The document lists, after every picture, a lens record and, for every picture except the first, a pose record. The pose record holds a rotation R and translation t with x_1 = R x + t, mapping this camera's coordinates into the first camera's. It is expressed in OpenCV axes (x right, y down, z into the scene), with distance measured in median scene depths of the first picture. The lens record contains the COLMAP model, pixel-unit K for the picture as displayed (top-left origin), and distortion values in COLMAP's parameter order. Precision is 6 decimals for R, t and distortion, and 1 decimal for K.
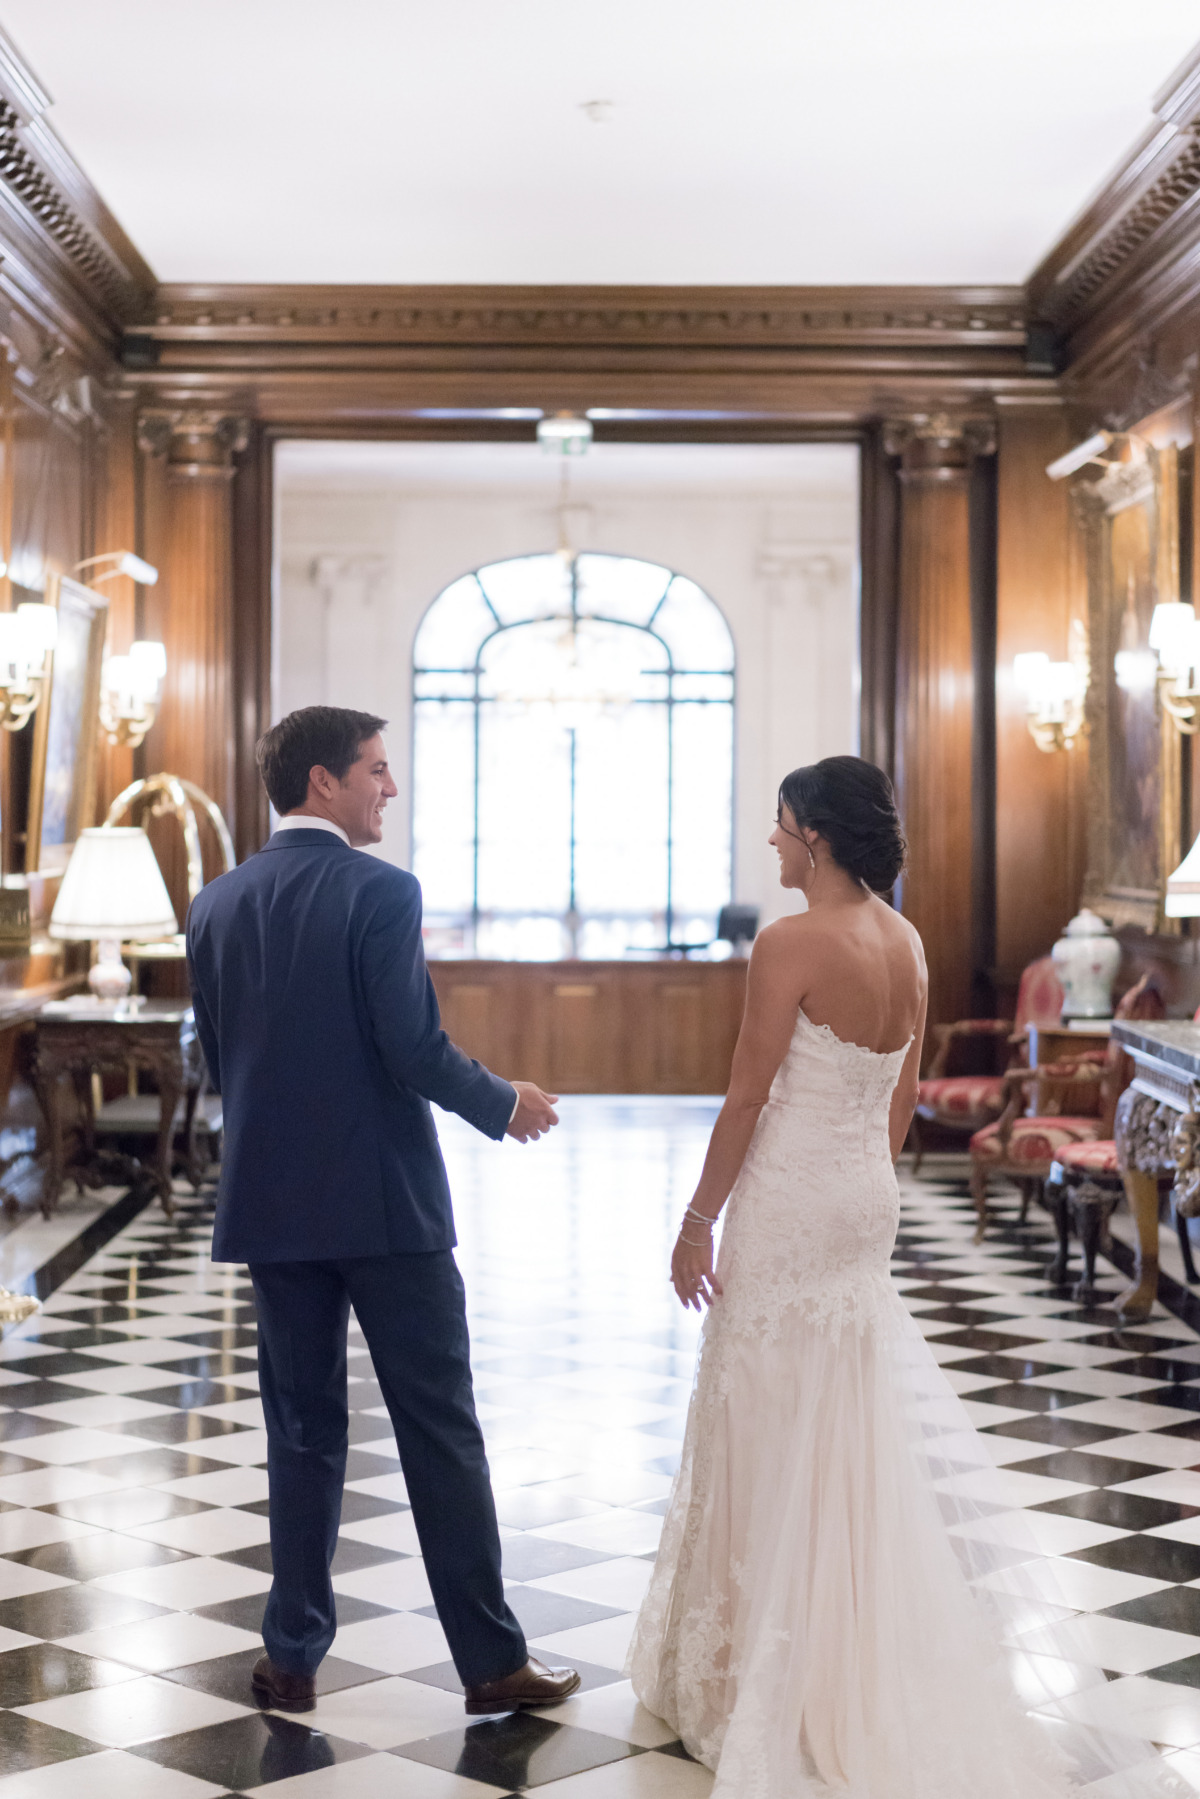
lens RADIAL K [[3106.6, 0, 596.4], [0, 3106.6, 1056.7], [0, 0, 1]] dist [-0.018747, -0.044968]
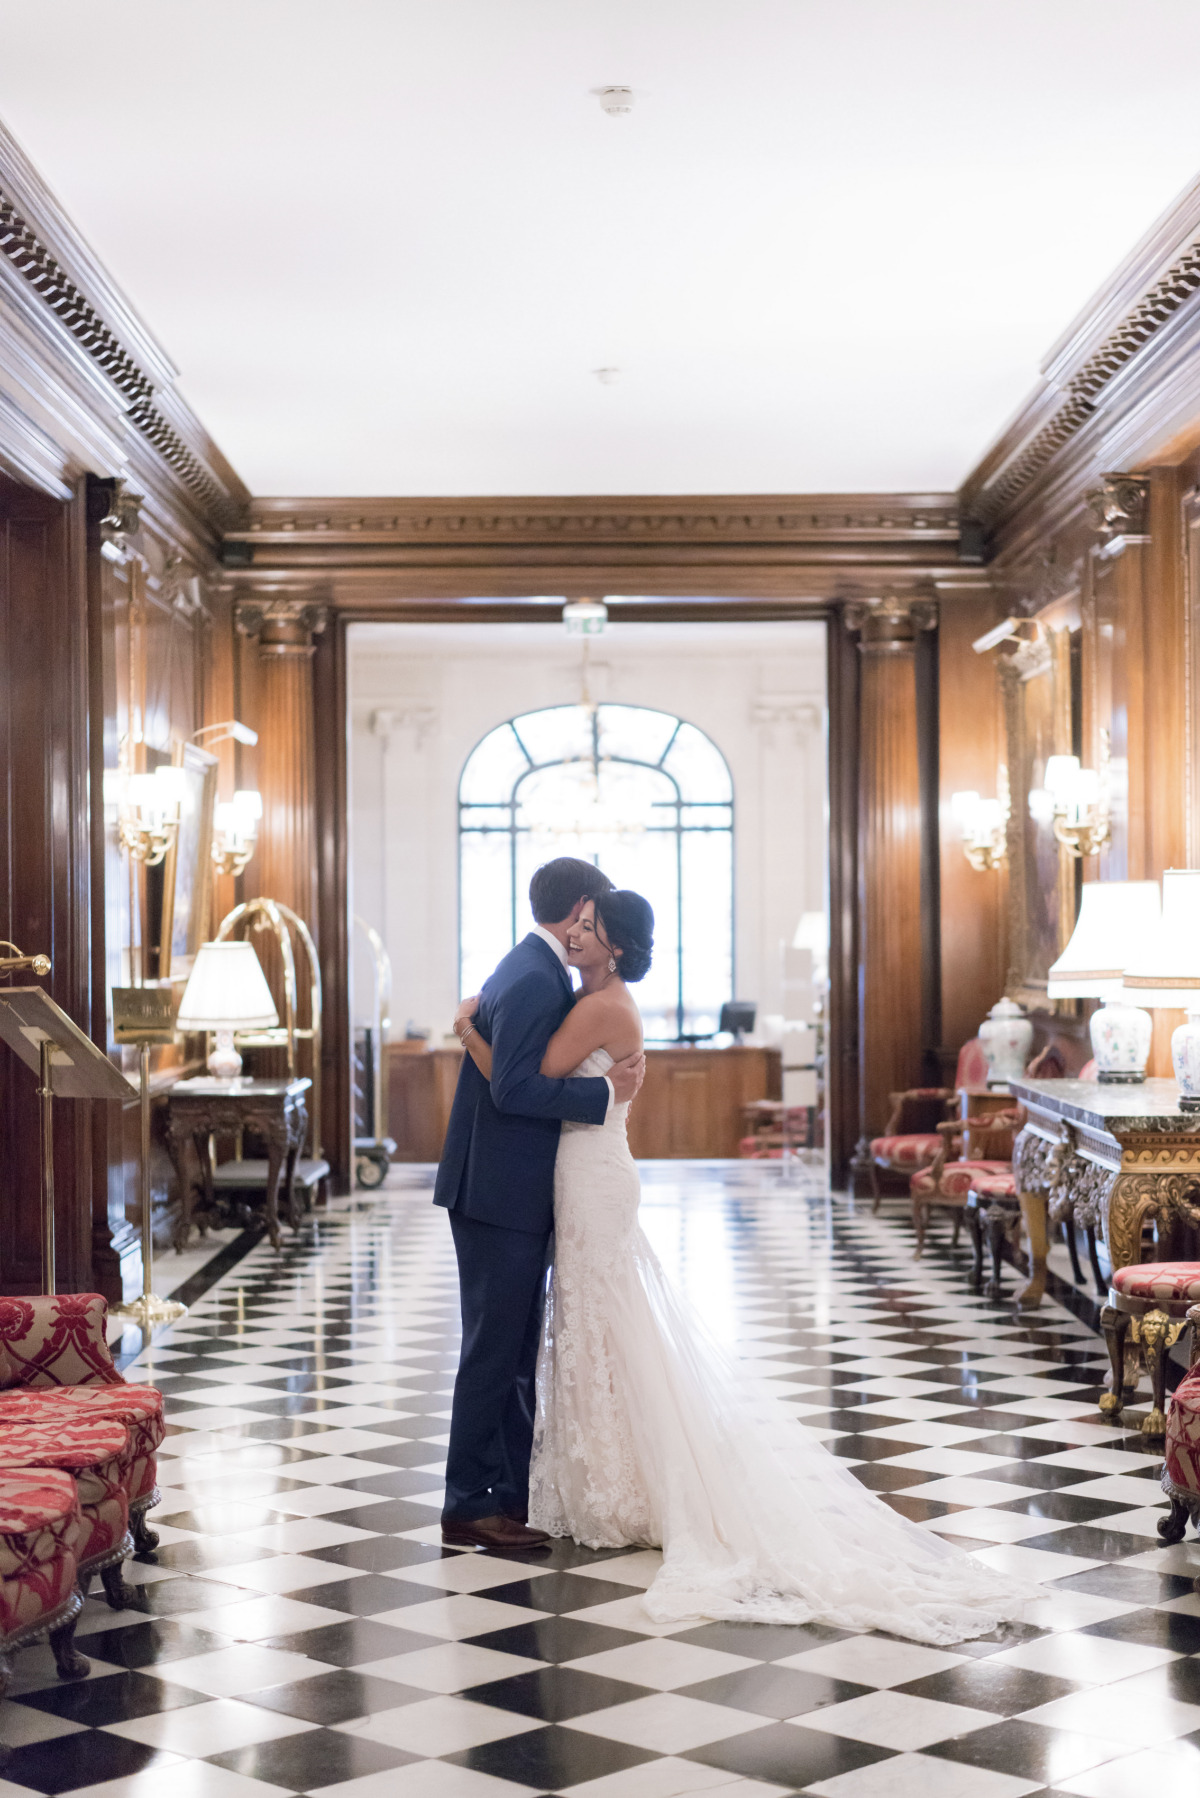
lens RADIAL K [[3104.9, 0, 596.4], [0, 3104.9, 1056.1], [0, 0, 1]] dist [-0.018747, -0.044968]
pose [[0.999881, -0.011978, -0.009715, 0.004339], [0.011615, 0.999263, -0.036599, 0.018562], [0.010146, 0.036482, 0.999283, -0.230483]]
